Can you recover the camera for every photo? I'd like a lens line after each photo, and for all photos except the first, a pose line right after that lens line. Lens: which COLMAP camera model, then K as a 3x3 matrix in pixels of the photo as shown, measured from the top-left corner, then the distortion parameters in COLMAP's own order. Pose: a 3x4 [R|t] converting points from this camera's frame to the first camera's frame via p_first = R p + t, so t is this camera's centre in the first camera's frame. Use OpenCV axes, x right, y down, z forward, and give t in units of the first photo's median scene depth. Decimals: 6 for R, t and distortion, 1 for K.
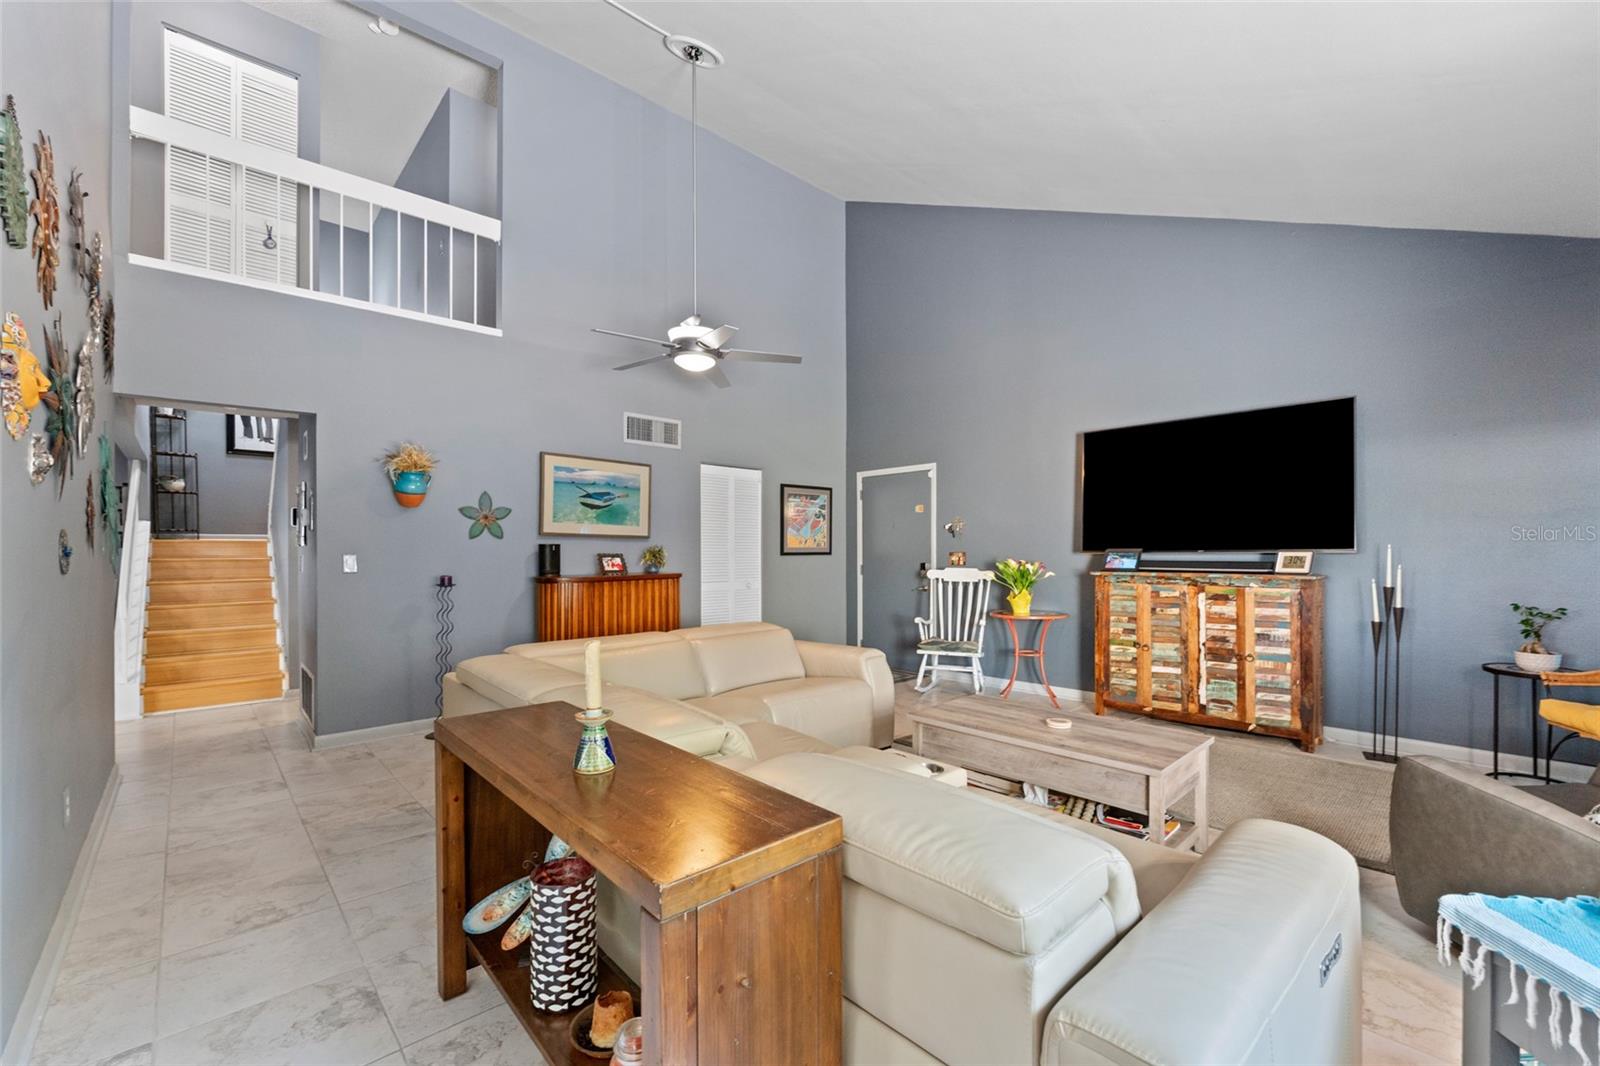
lens RADIAL K [[654.8, 0, 791.6], [0, 654.8, 557.0], [0, 0, 1]] dist [-0.004375, 0.001793]
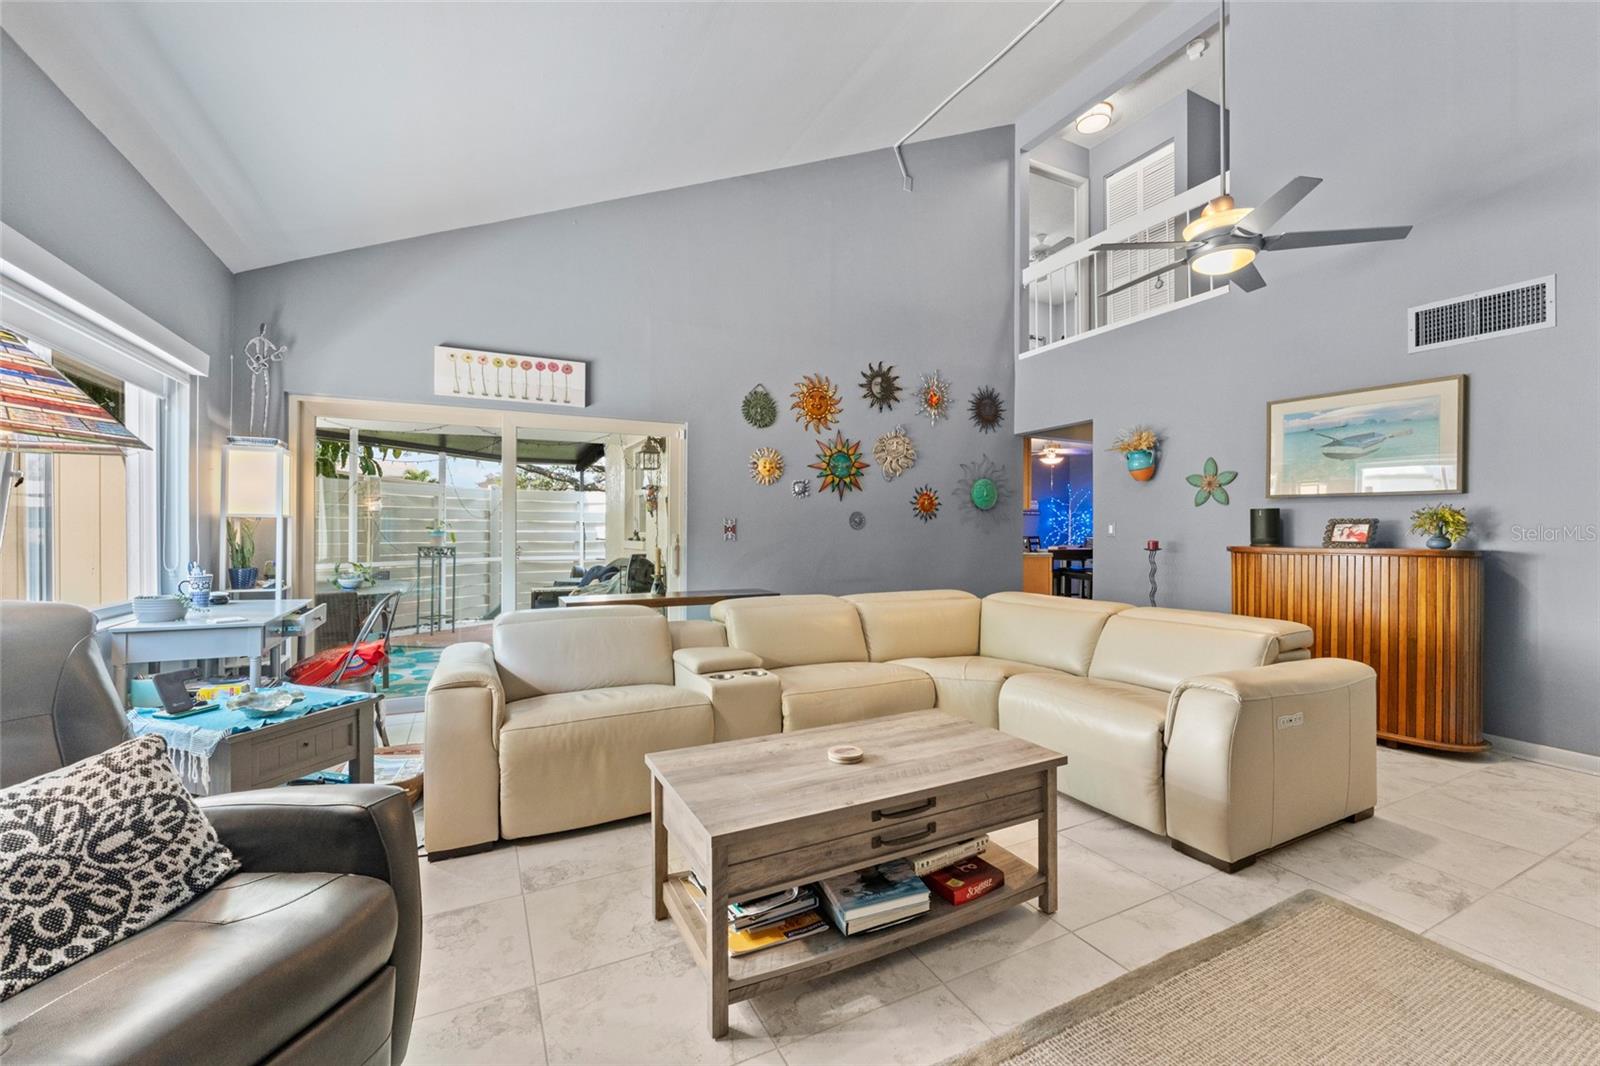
lens RADIAL K [[654.8, 0, 811.8], [0, 654.8, 531.7], [0, 0, 1]] dist [-0.004375, 0.001793]
pose [[-0.257327, 0.000985, -0.966324, 0.647456], [-0.014238, 0.999887, 0.004811, 0.015217], [0.966220, 0.014996, -0.257284, 0.693025]]
